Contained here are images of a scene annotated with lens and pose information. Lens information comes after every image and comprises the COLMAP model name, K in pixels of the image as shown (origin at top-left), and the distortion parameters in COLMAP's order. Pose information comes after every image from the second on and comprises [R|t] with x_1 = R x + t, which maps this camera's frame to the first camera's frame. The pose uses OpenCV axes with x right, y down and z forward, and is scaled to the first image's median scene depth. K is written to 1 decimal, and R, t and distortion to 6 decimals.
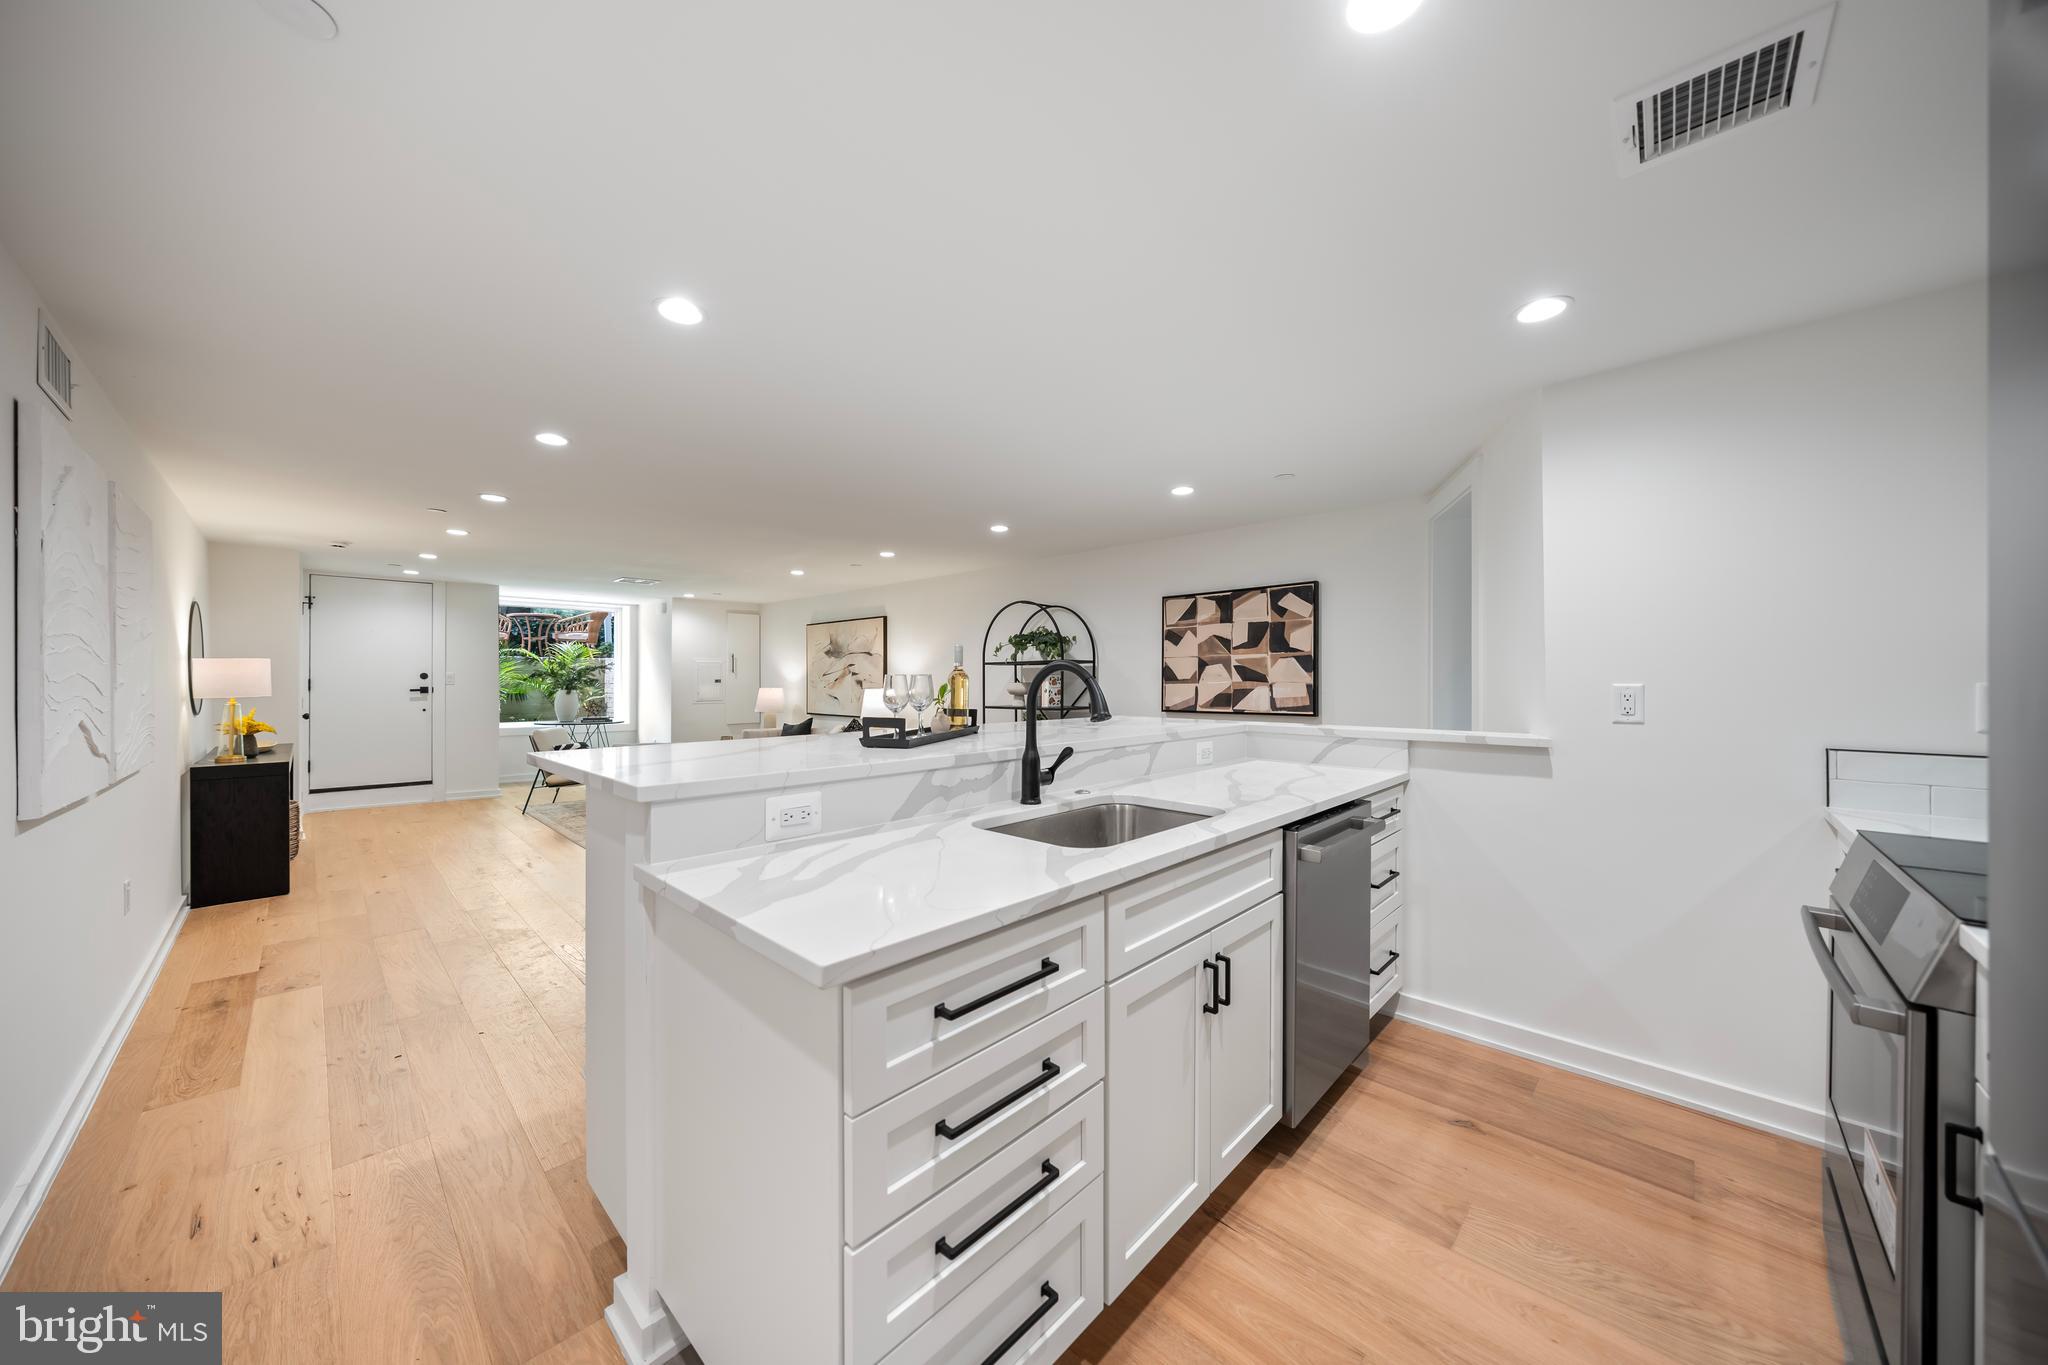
lens RADIAL K [[703.5, 0, 1011.6], [0, 703.5, 682.6], [0, 0, 1]] dist [-0.000982, -0.000259]
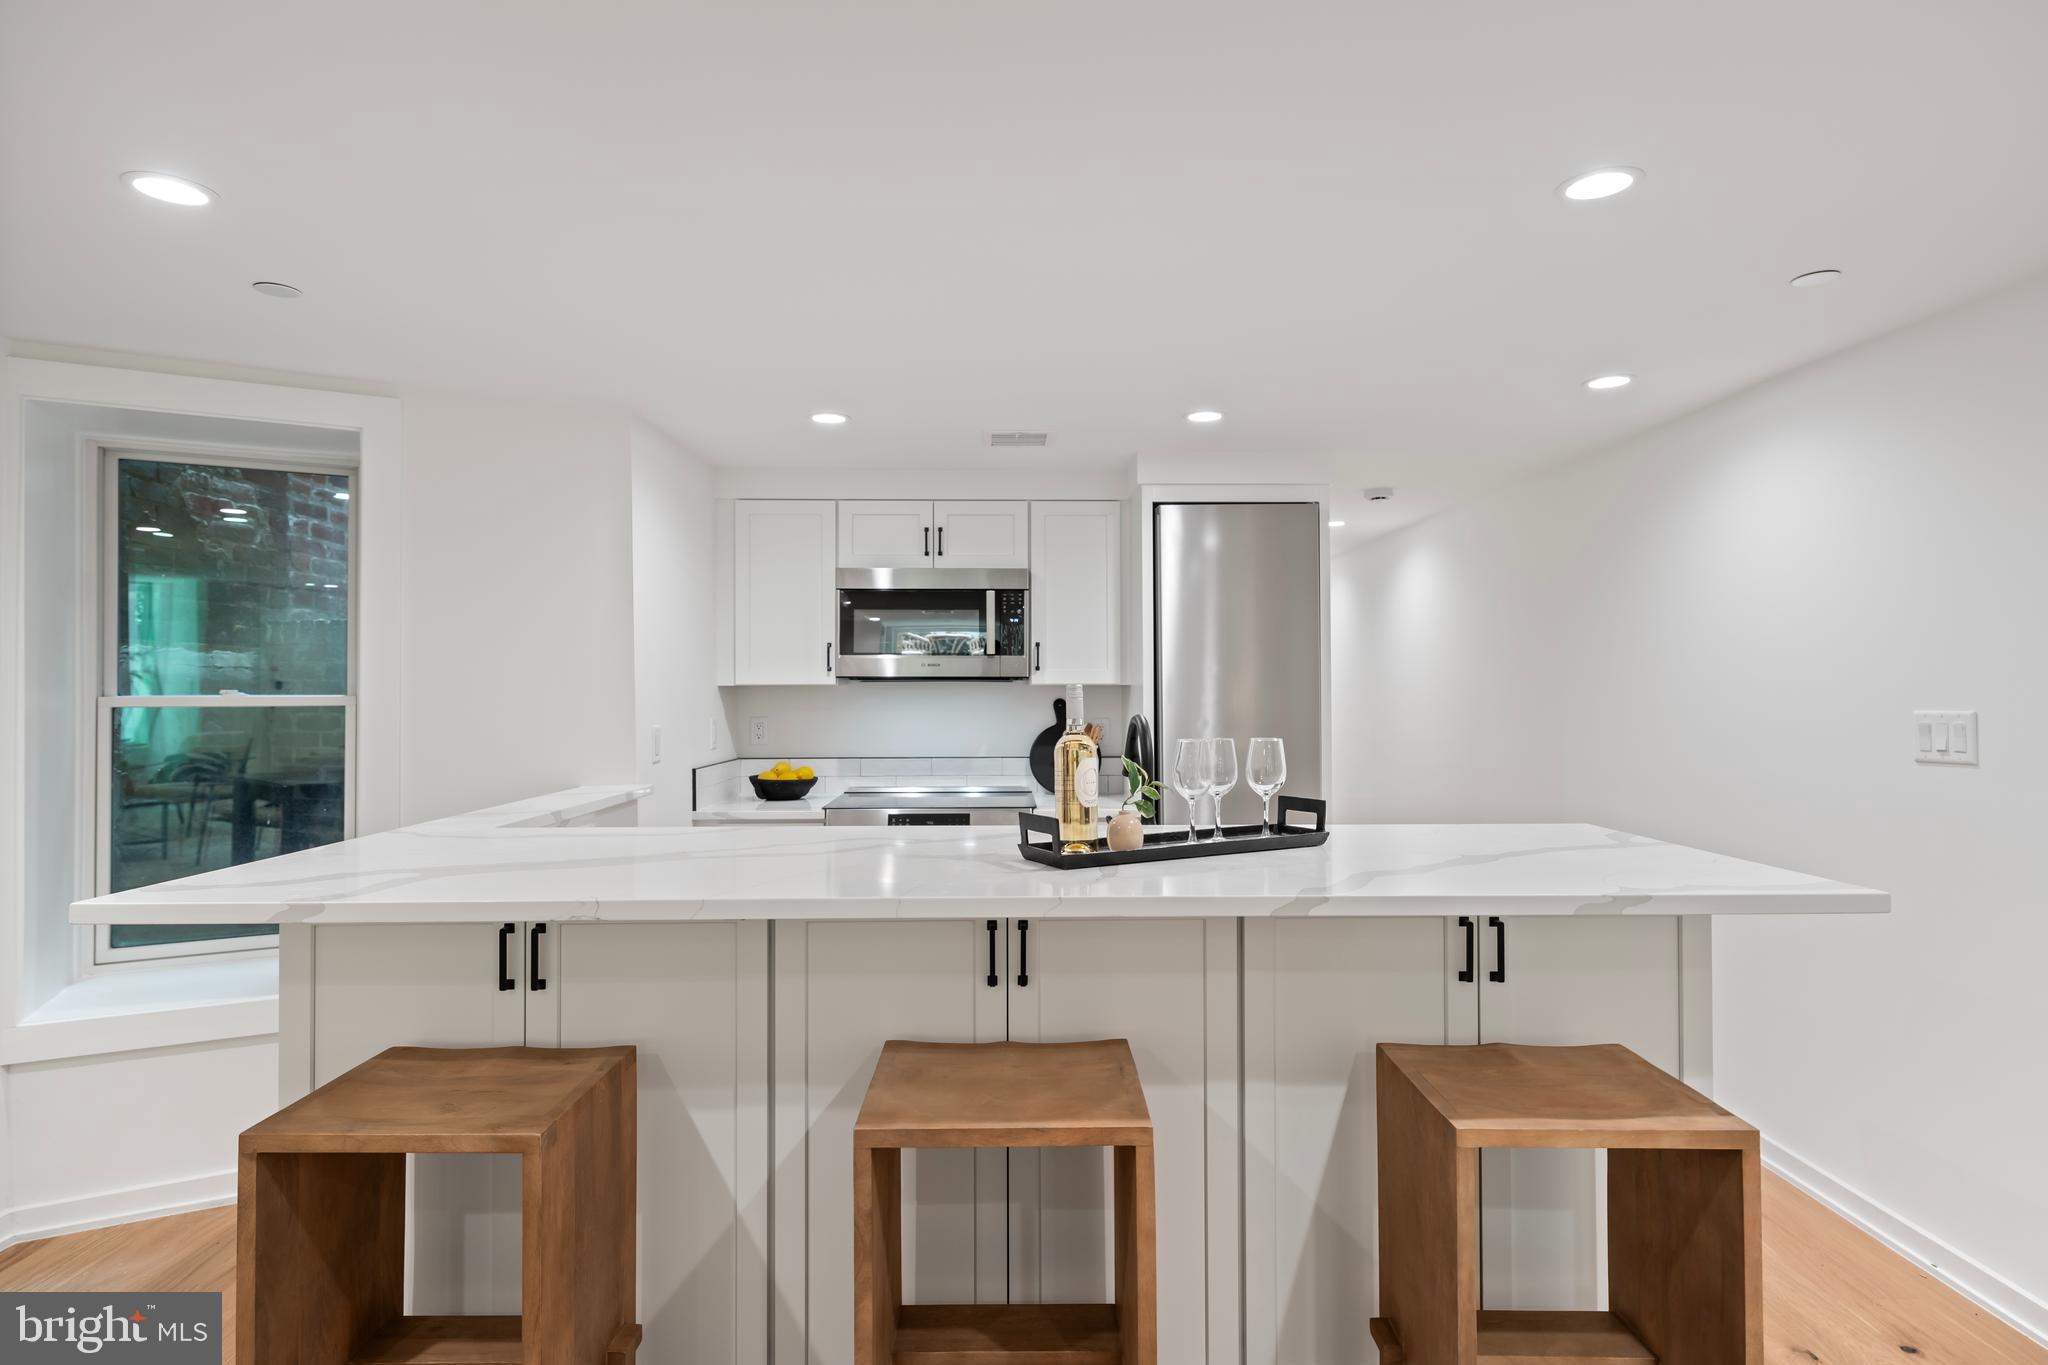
lens RADIAL K [[1088.3, 0, 1027.9], [0, 1088.3, 667.9], [0, 0, 1]] dist [0.000002, 0.003773]
pose [[-0.713829, 0.011514, 0.700226, -0.330373], [0.002073, 0.999895, -0.014328, -0.029218], [-0.700317, -0.008776, -0.713778, 0.863077]]
